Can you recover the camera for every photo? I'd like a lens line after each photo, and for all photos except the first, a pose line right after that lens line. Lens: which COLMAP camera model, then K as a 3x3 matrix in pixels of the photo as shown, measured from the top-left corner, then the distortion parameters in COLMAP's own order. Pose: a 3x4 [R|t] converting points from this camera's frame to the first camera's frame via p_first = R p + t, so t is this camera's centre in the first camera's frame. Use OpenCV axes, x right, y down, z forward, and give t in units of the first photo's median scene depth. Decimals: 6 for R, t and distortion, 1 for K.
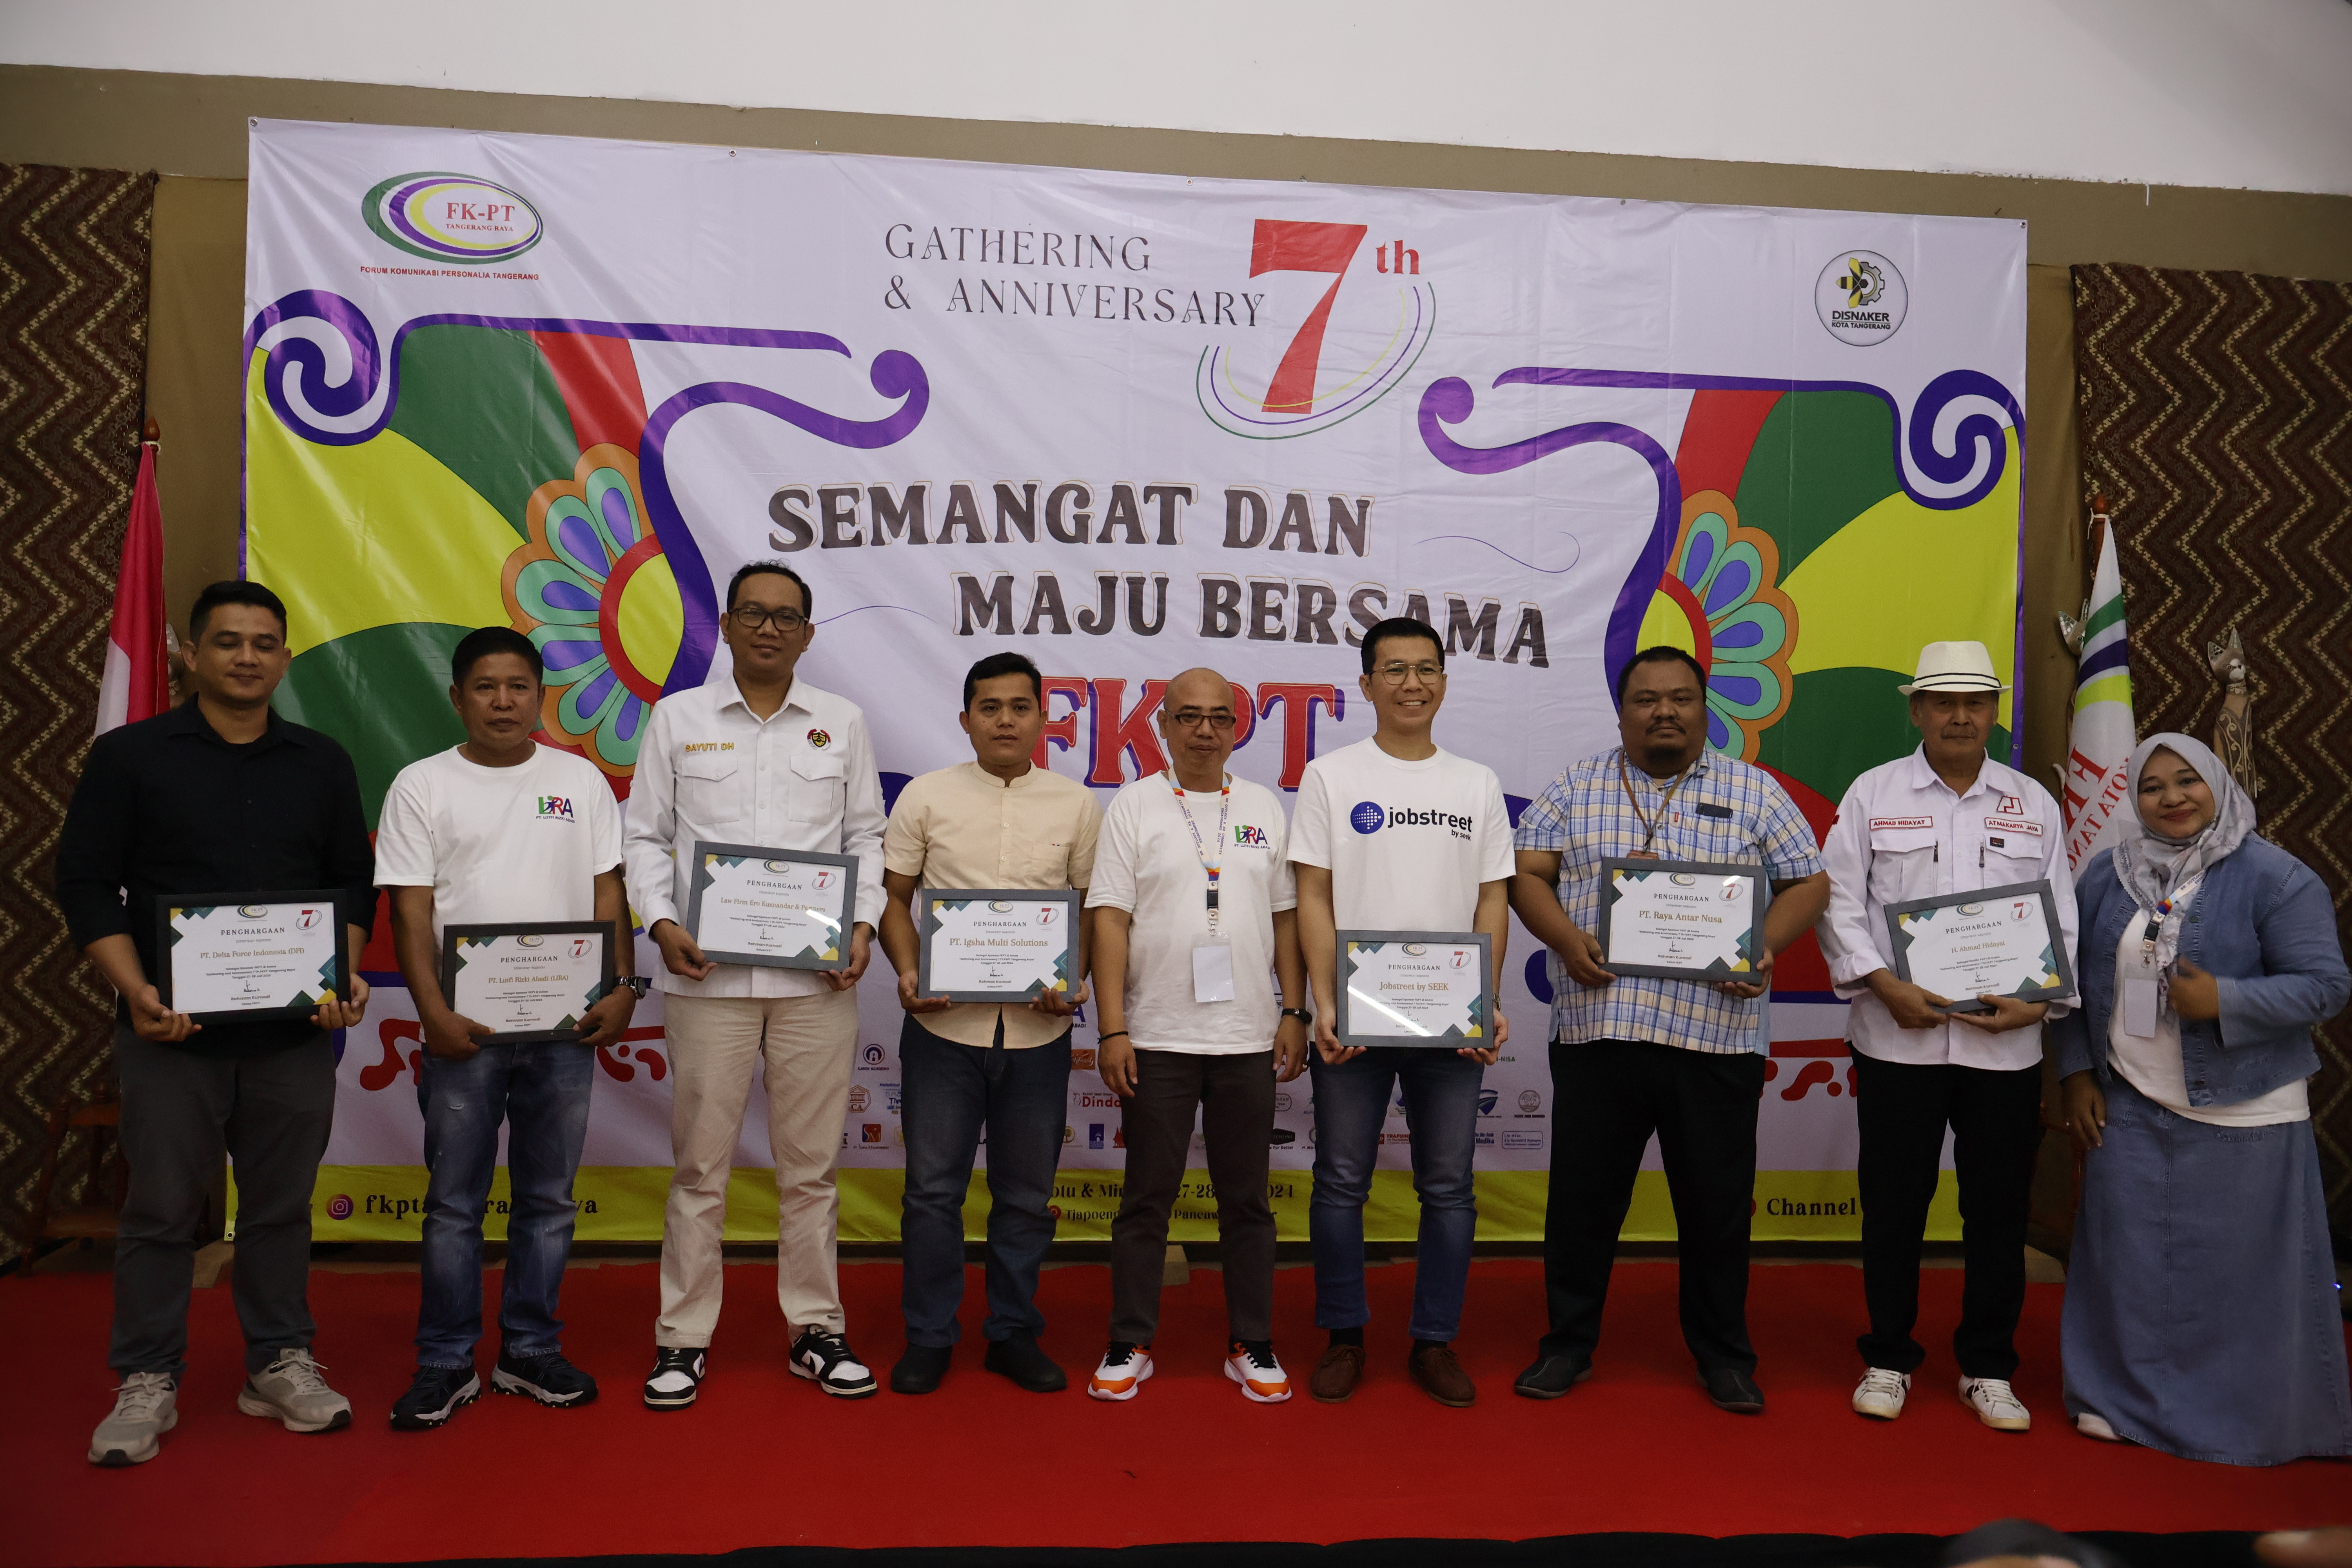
lens RADIAL K [[1927.6, 0, 1189.1], [0, 1927.6, 774.6], [0, 0, 1]] dist [-0.001658, -0.007182]
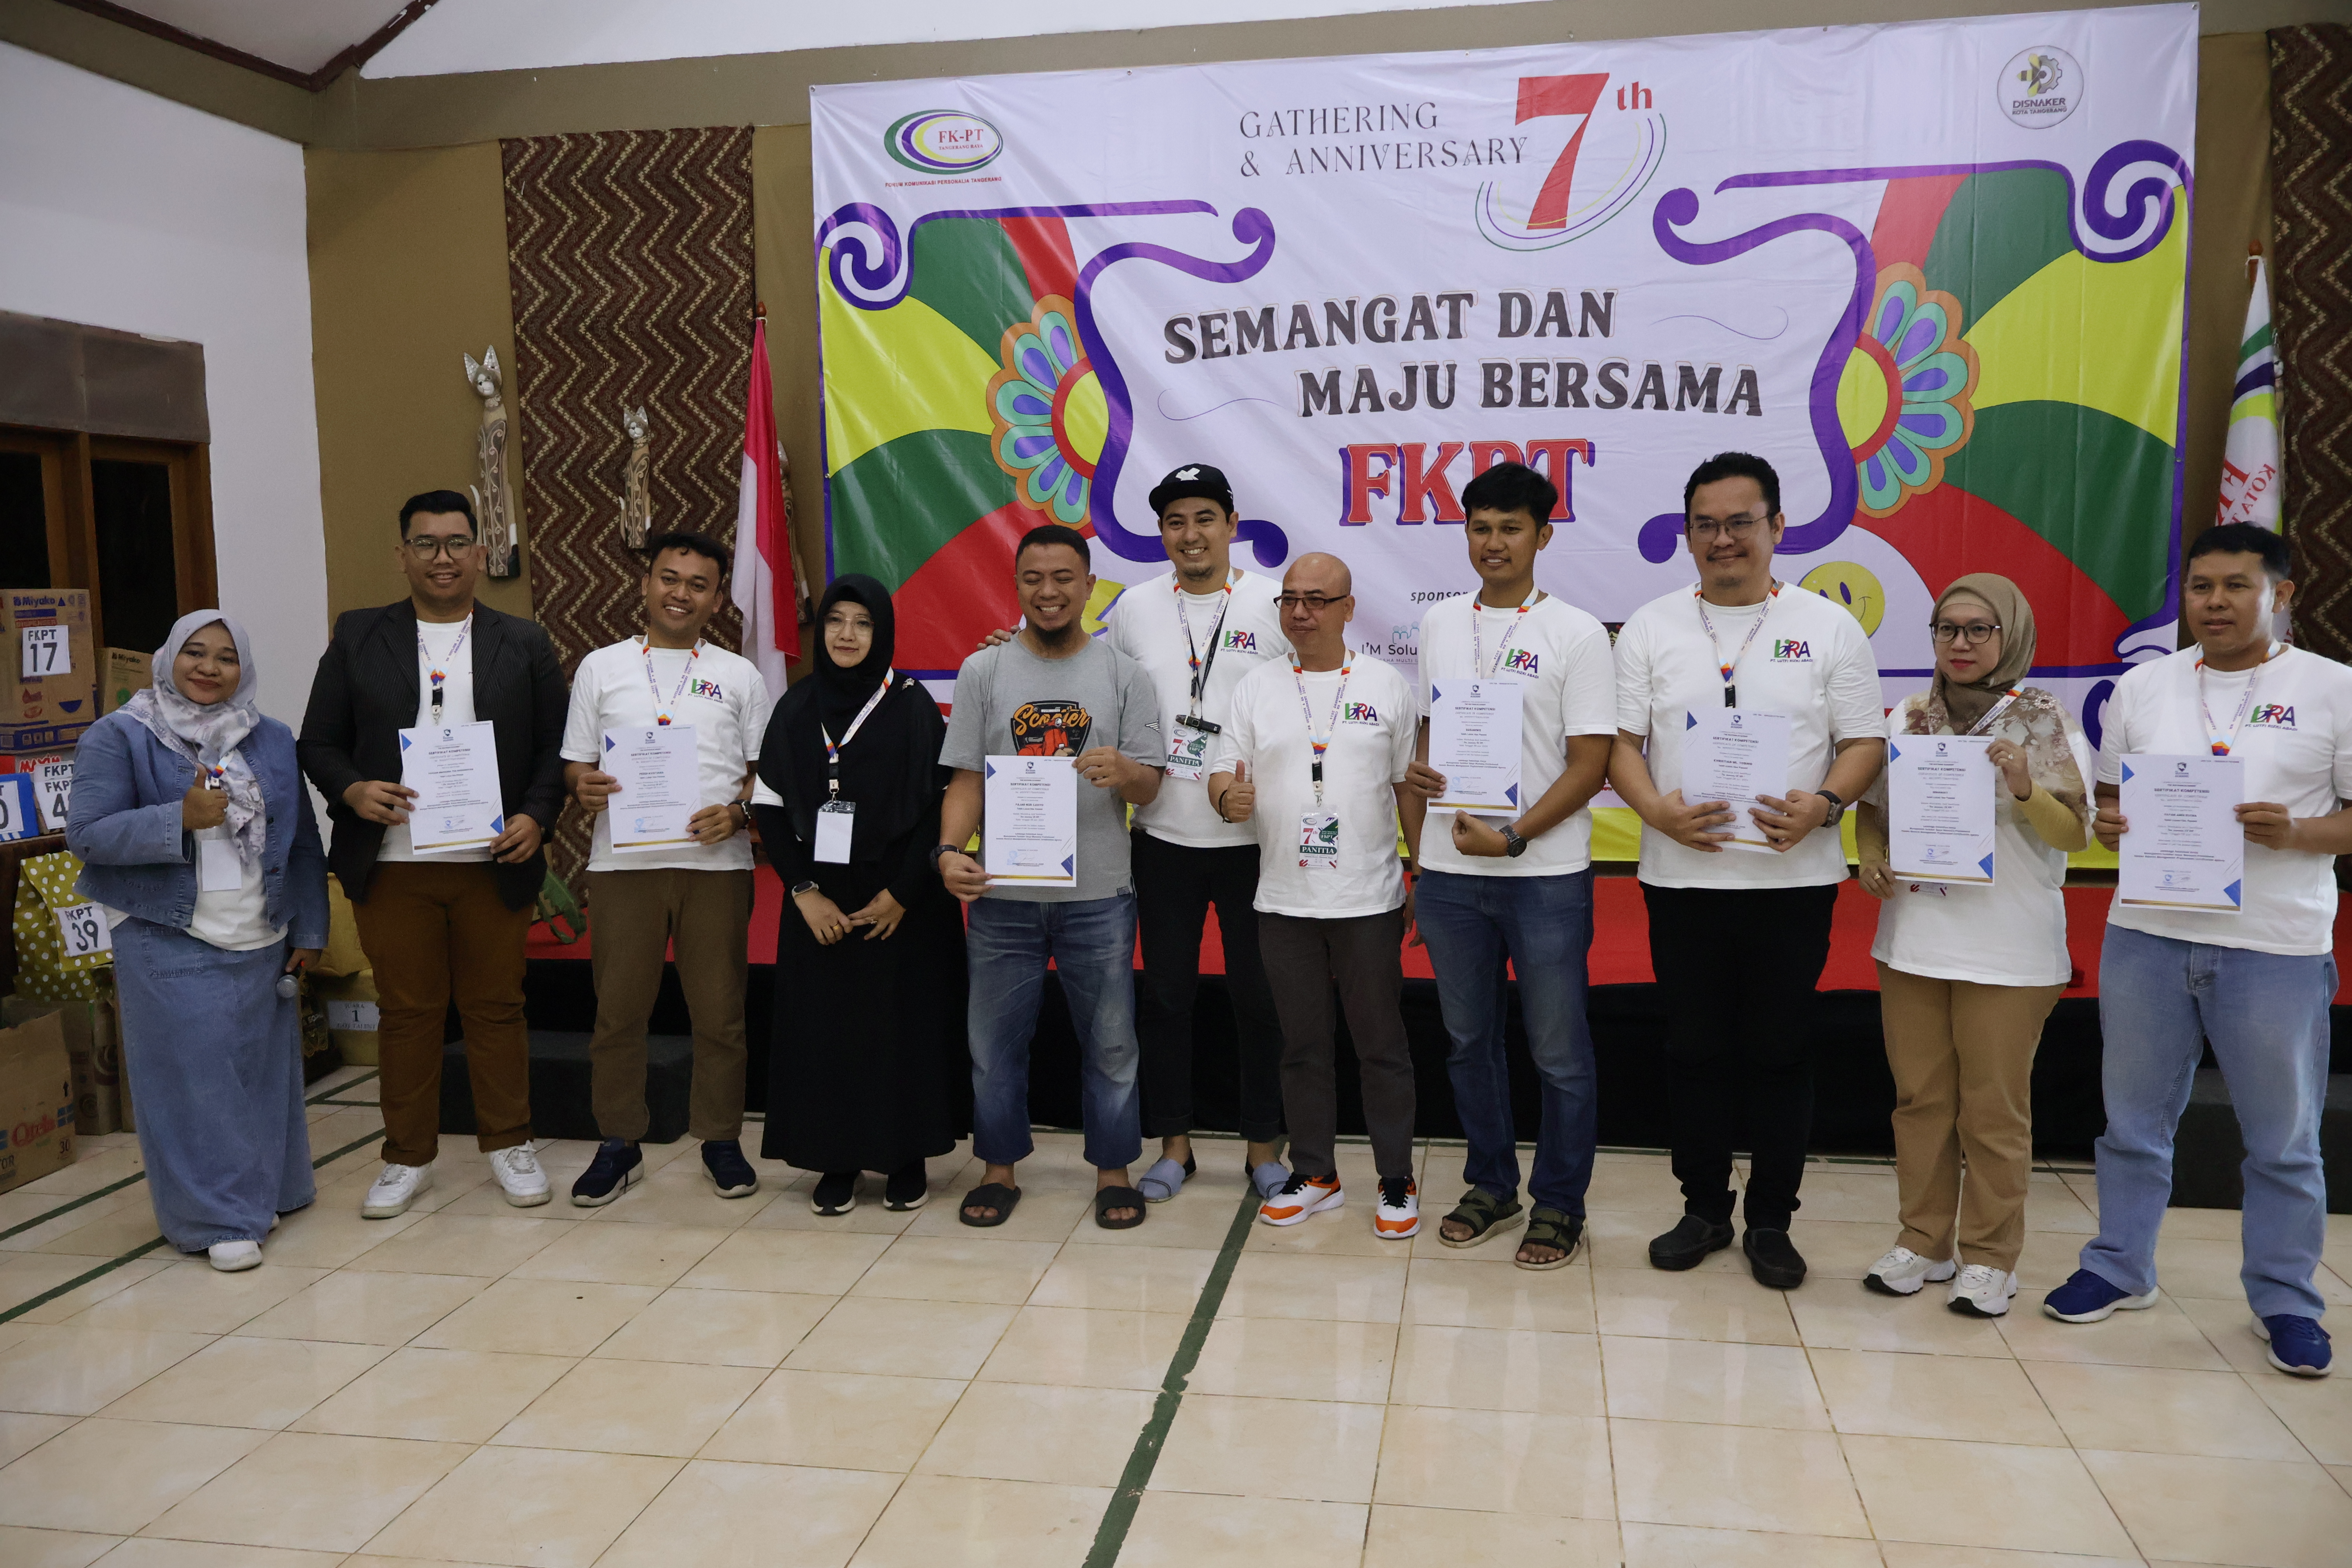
lens RADIAL K [[1989.9, 0, 1168.9], [0, 1989.9, 790.3], [0, 0, 1]] dist [-0.001629, 0.008575]
pose [[0.958459, -0.005008, -0.285185, 0.189078], [0.036106, 0.993933, 0.103893, 0.040340], [0.282935, -0.109874, 0.952825, -0.395580]]
